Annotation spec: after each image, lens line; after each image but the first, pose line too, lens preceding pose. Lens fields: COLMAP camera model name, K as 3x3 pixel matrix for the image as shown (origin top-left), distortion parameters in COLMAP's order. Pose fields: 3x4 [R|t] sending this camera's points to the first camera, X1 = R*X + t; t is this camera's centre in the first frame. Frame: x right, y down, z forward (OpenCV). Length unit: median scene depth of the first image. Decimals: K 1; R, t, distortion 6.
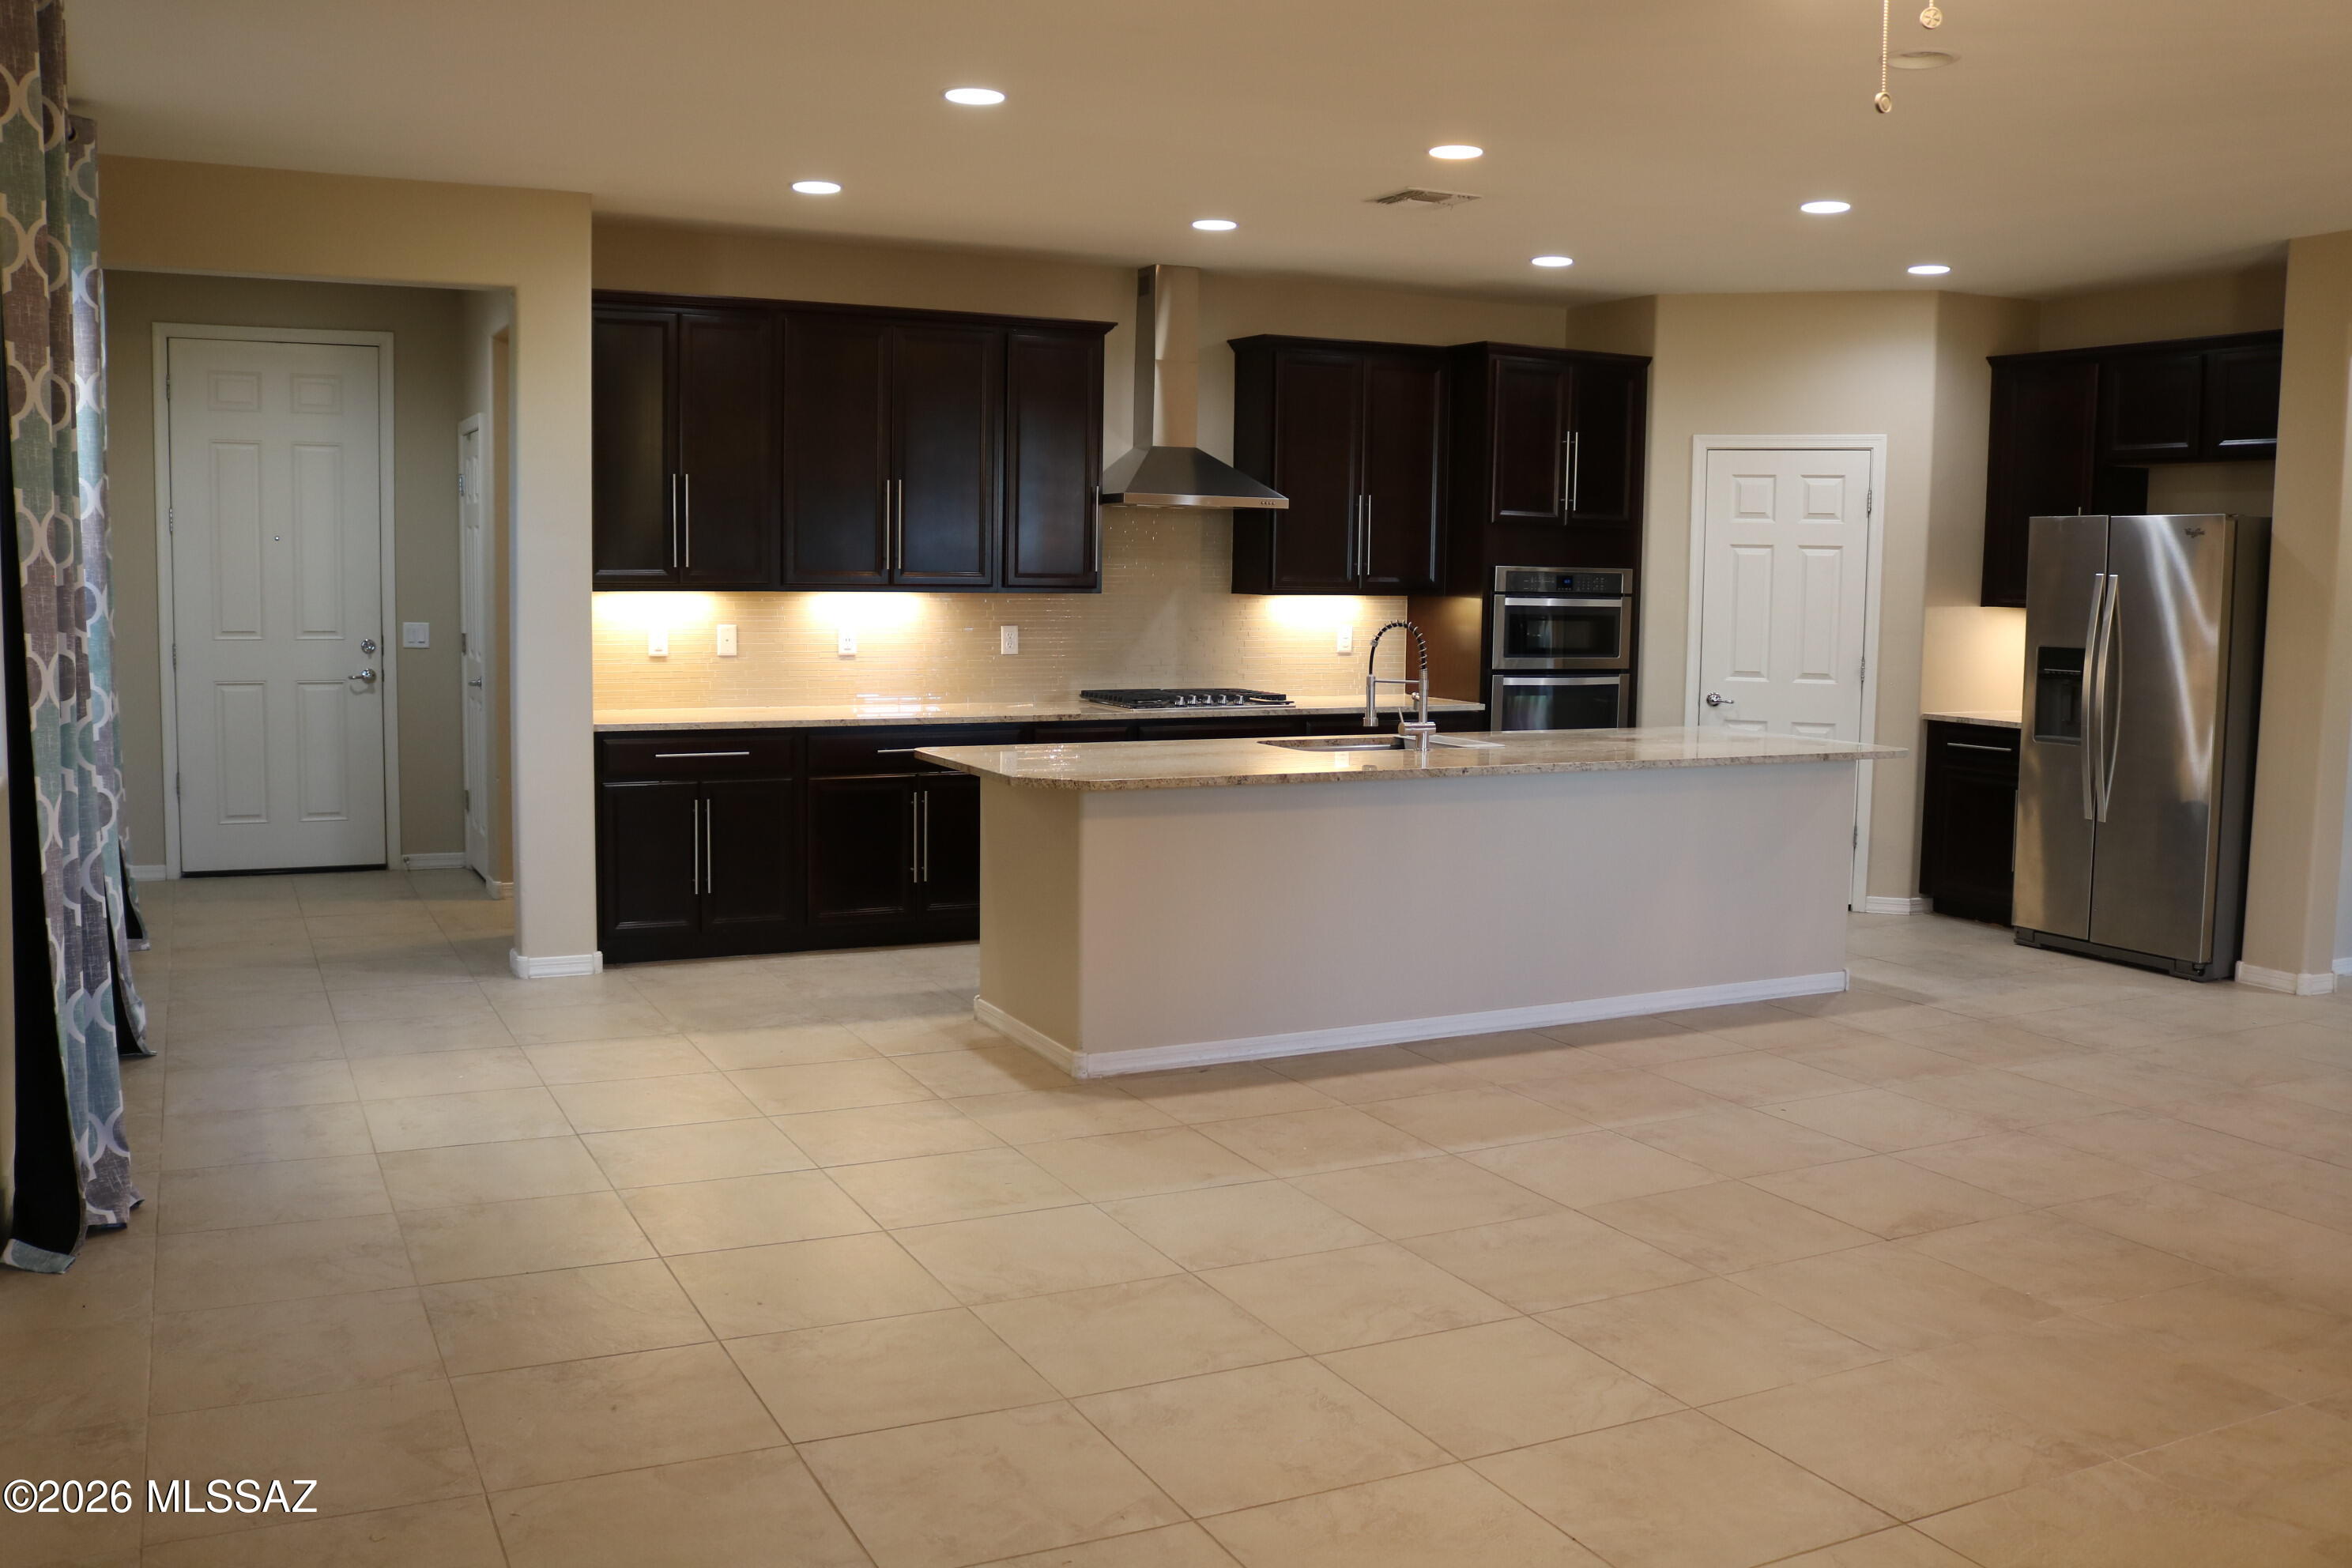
lens RADIAL K [[1975.4, 0, 1125.5], [0, 1975.4, 776.1], [0, 0, 1]] dist [-0.161569, 0.133128]
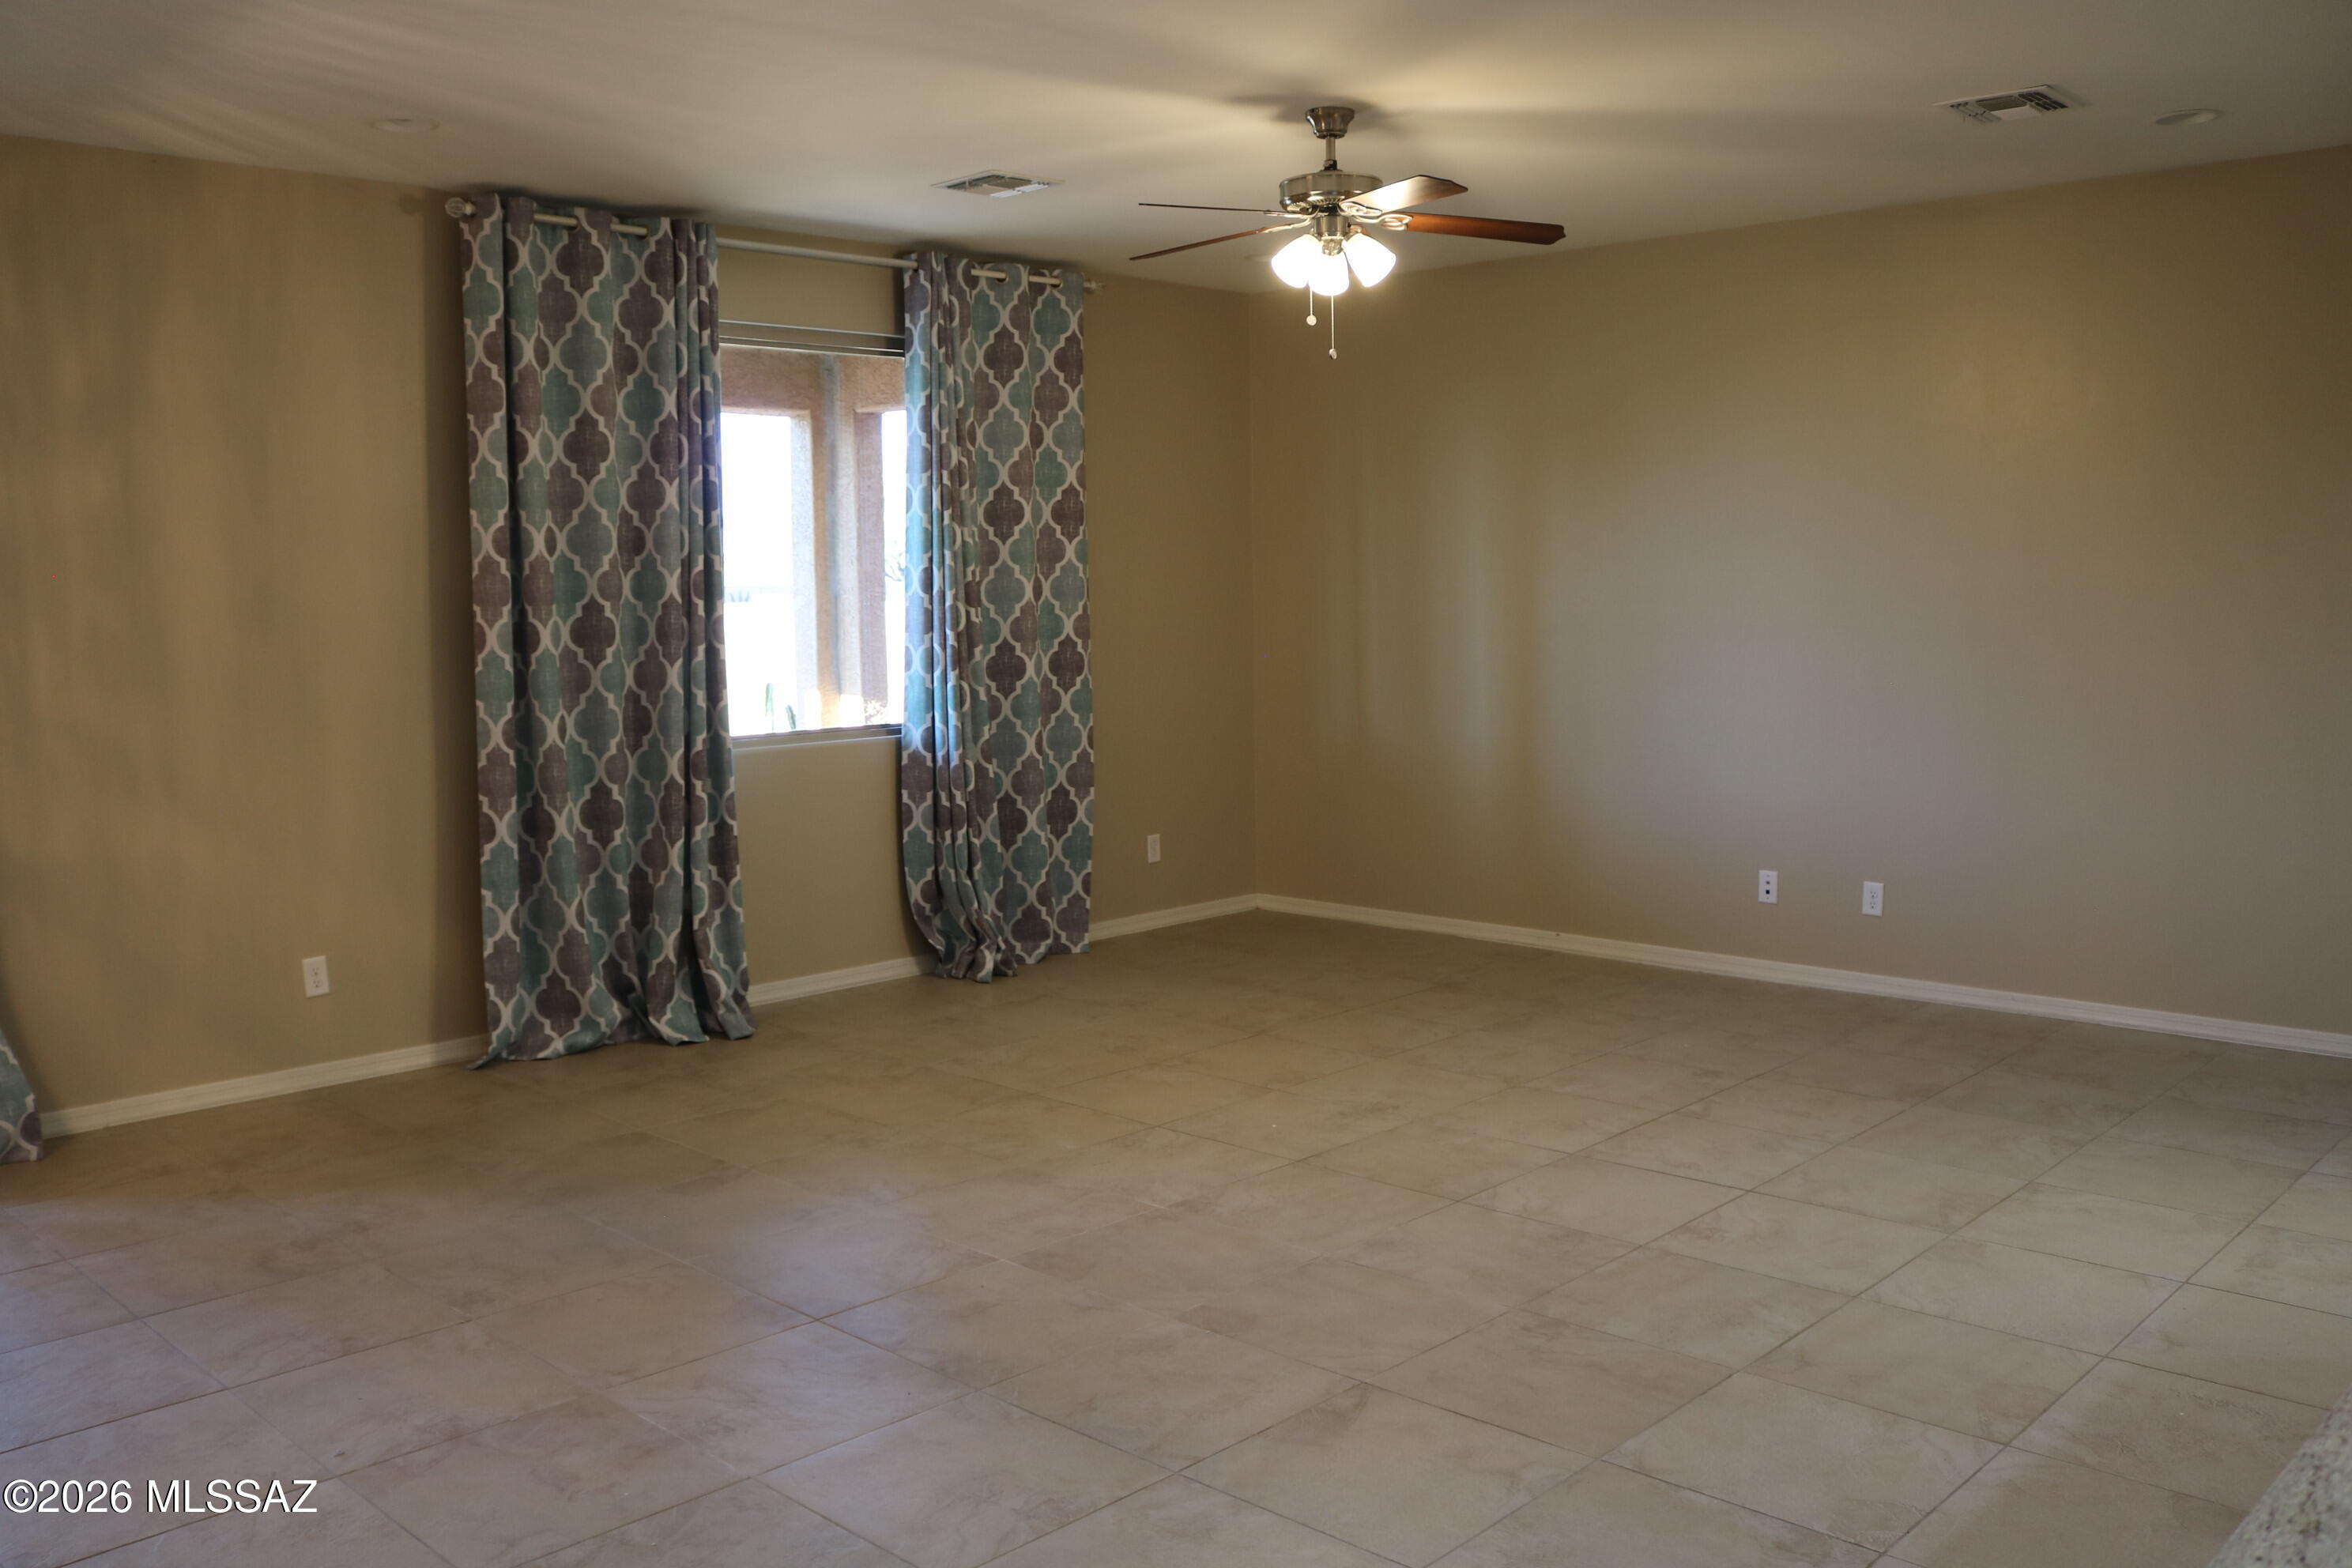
lens RADIAL K [[1975.4, 0, 1125.5], [0, 1975.4, 776.1], [0, 0, 1]] dist [-0.161569, 0.133128]
pose [[-0.938946, 0.029090, -0.342832, 0.404307], [-0.037158, 0.982018, 0.185092, -0.085162], [0.342052, 0.186530, -0.920982, 0.882771]]
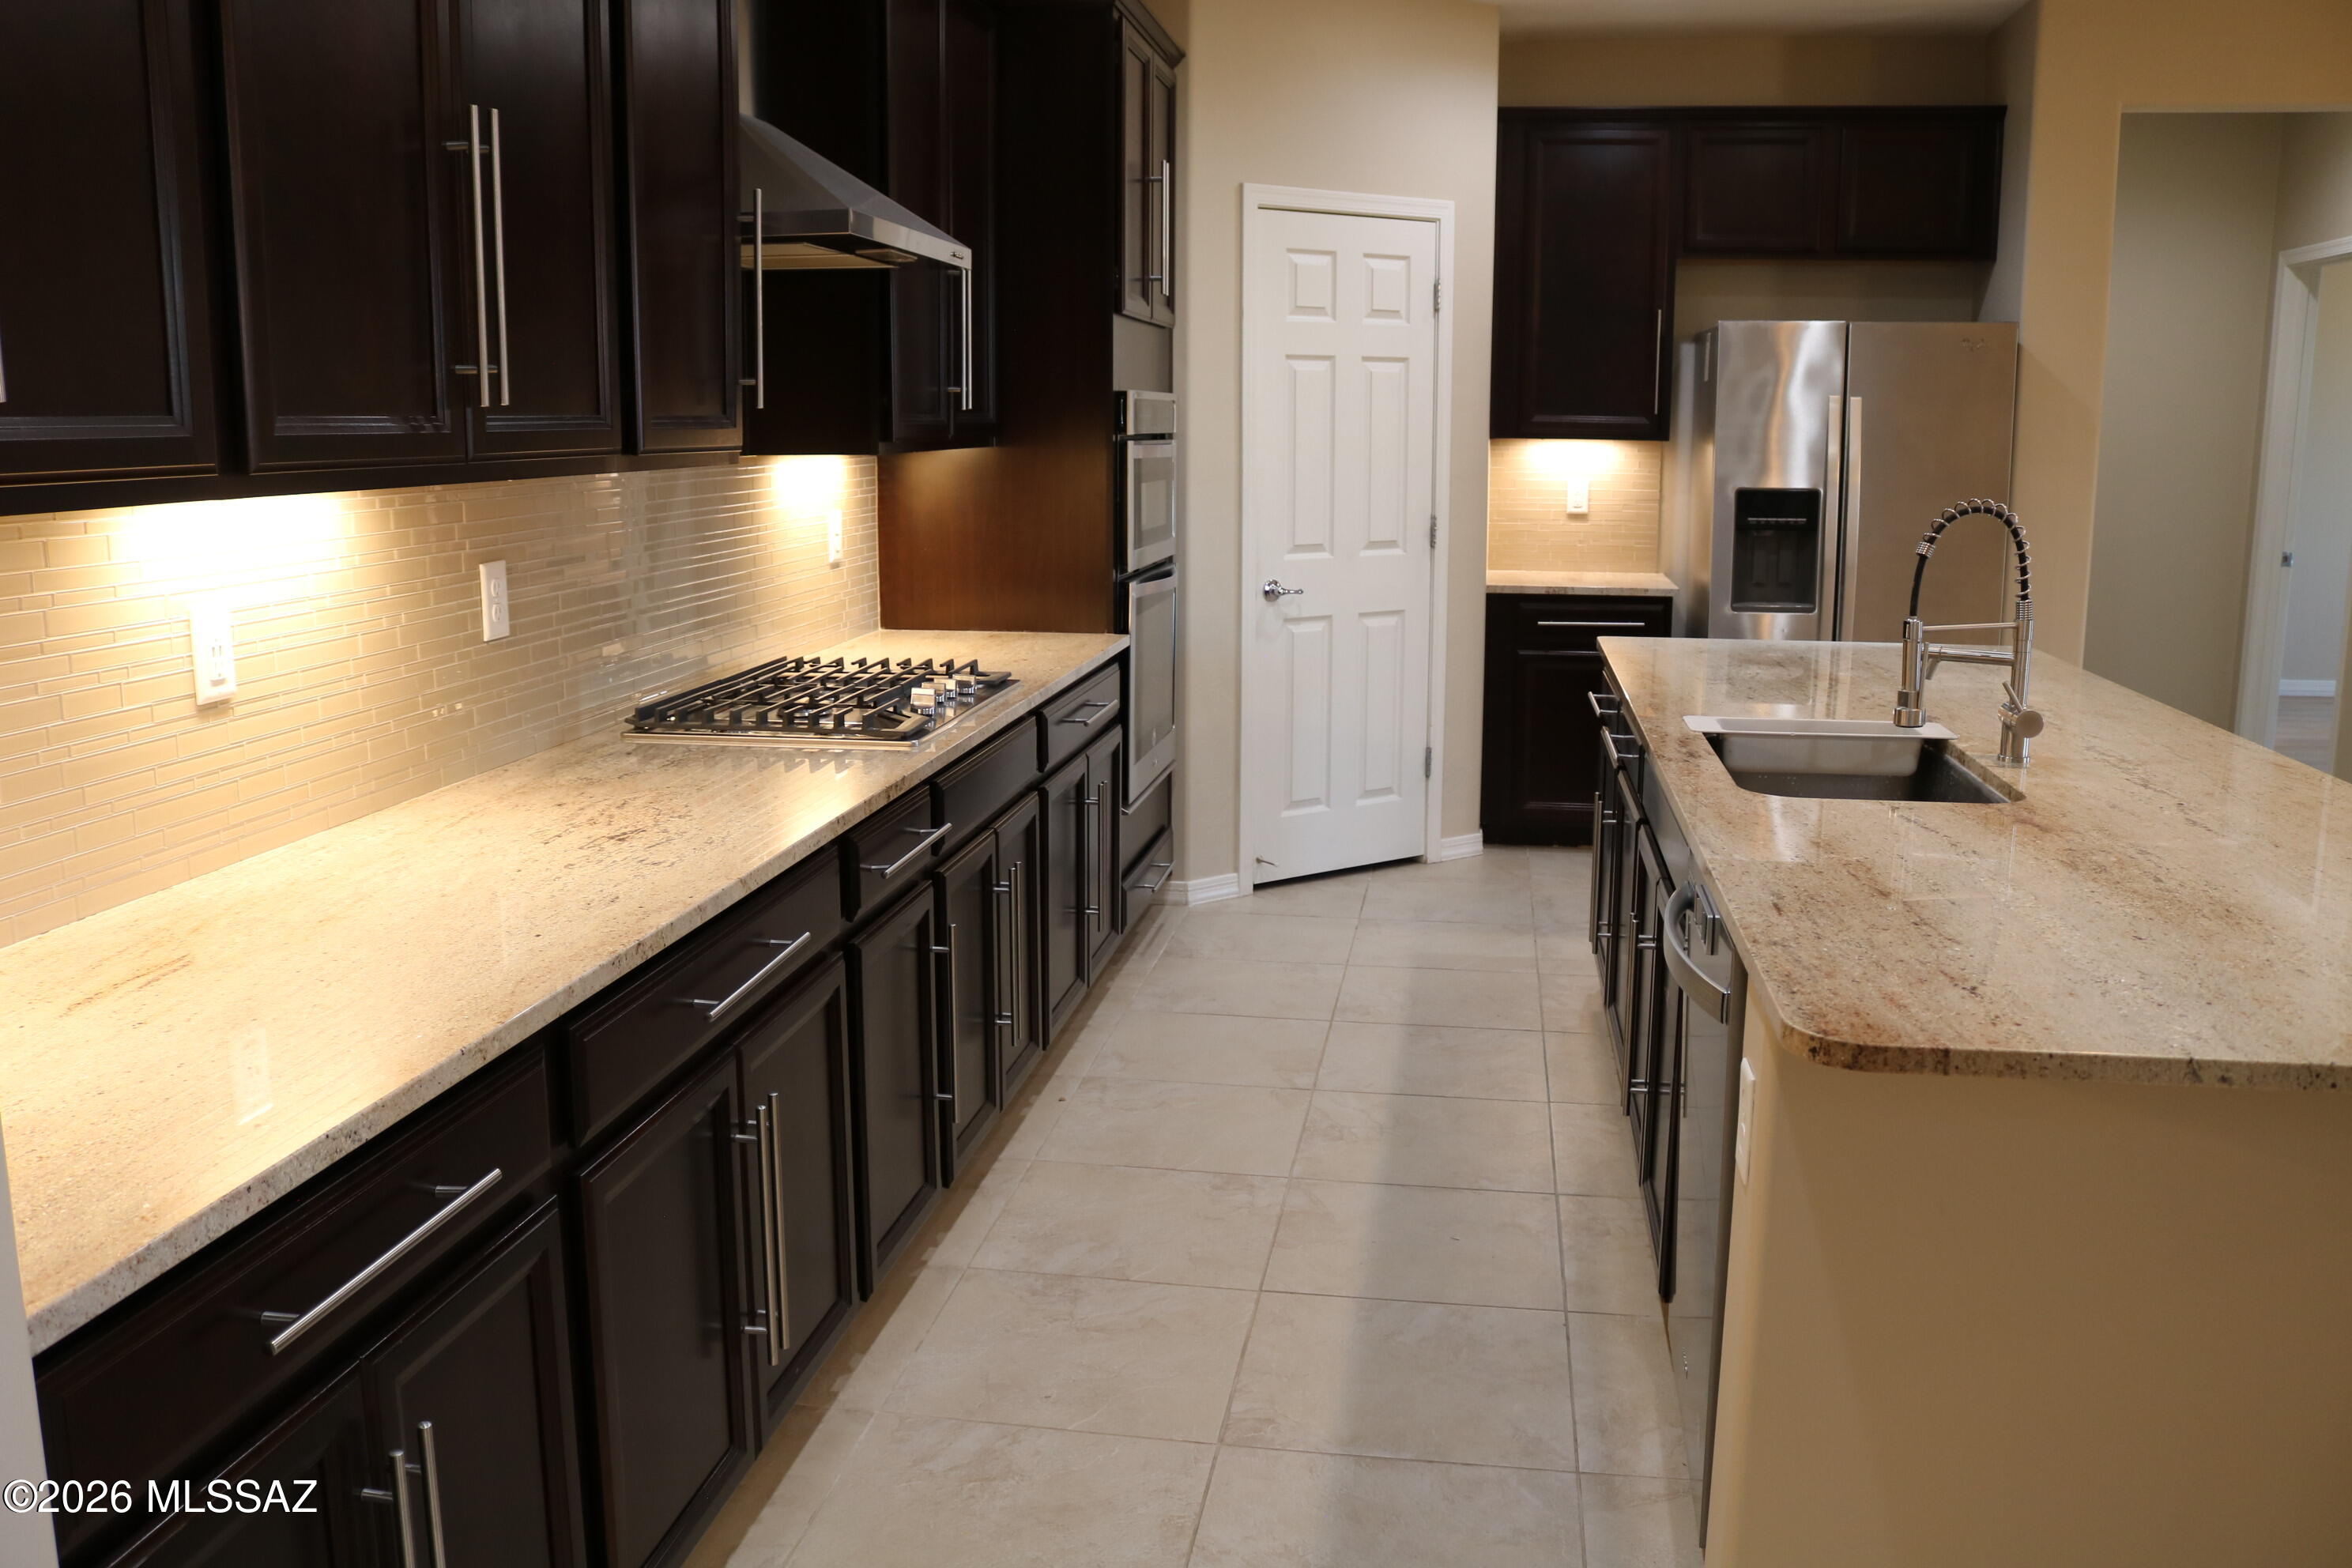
lens RADIAL K [[1950.7, 0, 1139.4], [0, 1950.7, 790.4], [0, 0, 1]] dist [-0.157717, 0.120912]
pose [[0.587269, -0.165498, 0.792291, -0.282671], [0.092473, 0.986182, 0.137455, -0.072600], [-0.804092, -0.007457, 0.594458, 0.690489]]
